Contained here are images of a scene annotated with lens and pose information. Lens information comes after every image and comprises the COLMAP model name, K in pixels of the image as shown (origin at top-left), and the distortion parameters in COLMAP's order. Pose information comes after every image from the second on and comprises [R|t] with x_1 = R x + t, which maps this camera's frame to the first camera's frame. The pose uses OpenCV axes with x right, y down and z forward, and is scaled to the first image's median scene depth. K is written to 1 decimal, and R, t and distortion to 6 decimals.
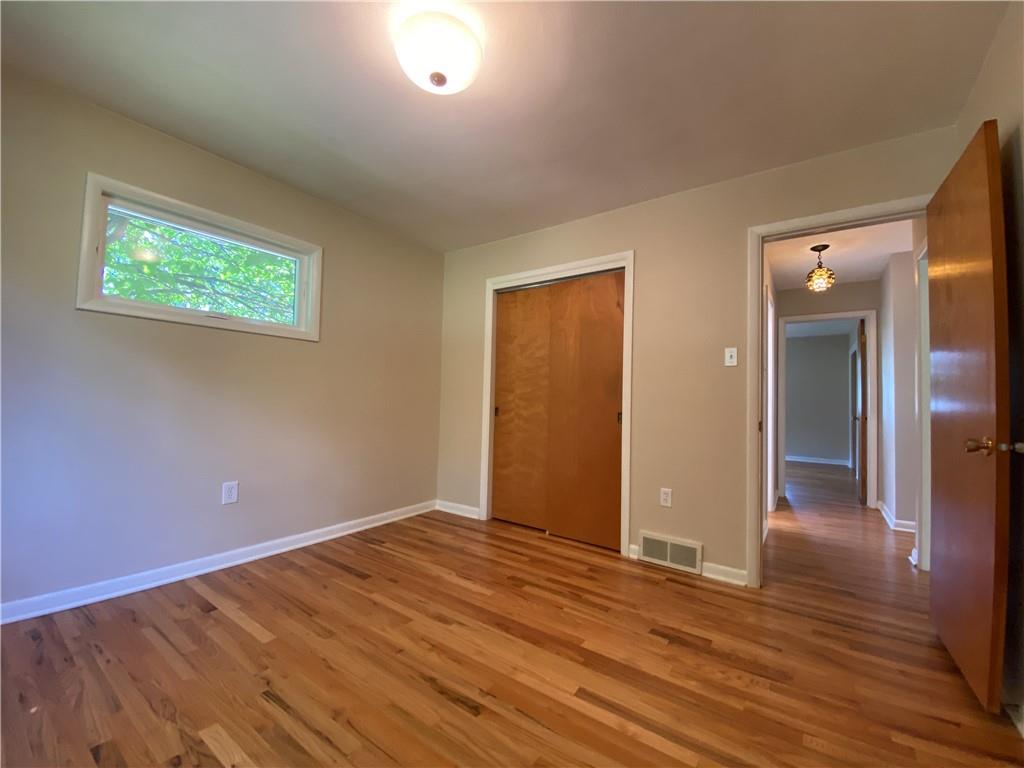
lens RADIAL K [[421.0, 0, 512.0], [0, 421.0, 384.0], [0, 0, 1]] dist [-0.013020, -0.000470]
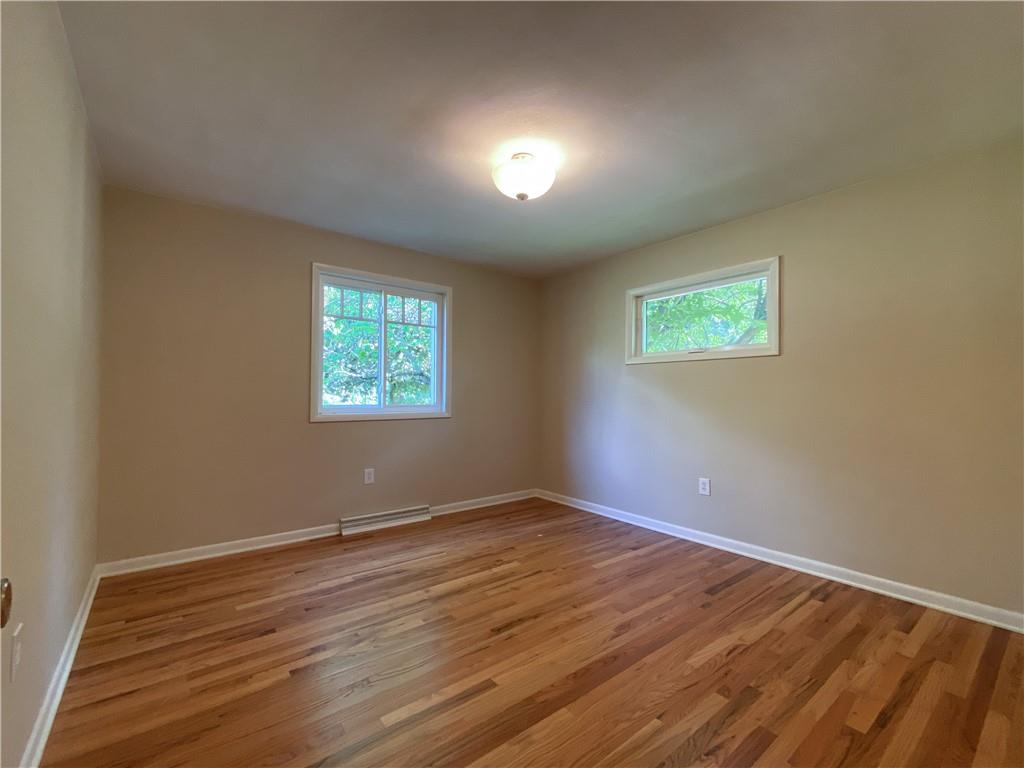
lens RADIAL K [[438.8, 0, 509.0], [0, 438.8, 392.3], [0, 0, 1]] dist [-0.000543, -0.000137]
pose [[-0.284545, -0.025163, -0.958332, 0.839012], [0.026285, 0.999075, -0.034037, 0.017424], [0.958302, -0.034875, -0.283620, 0.929054]]
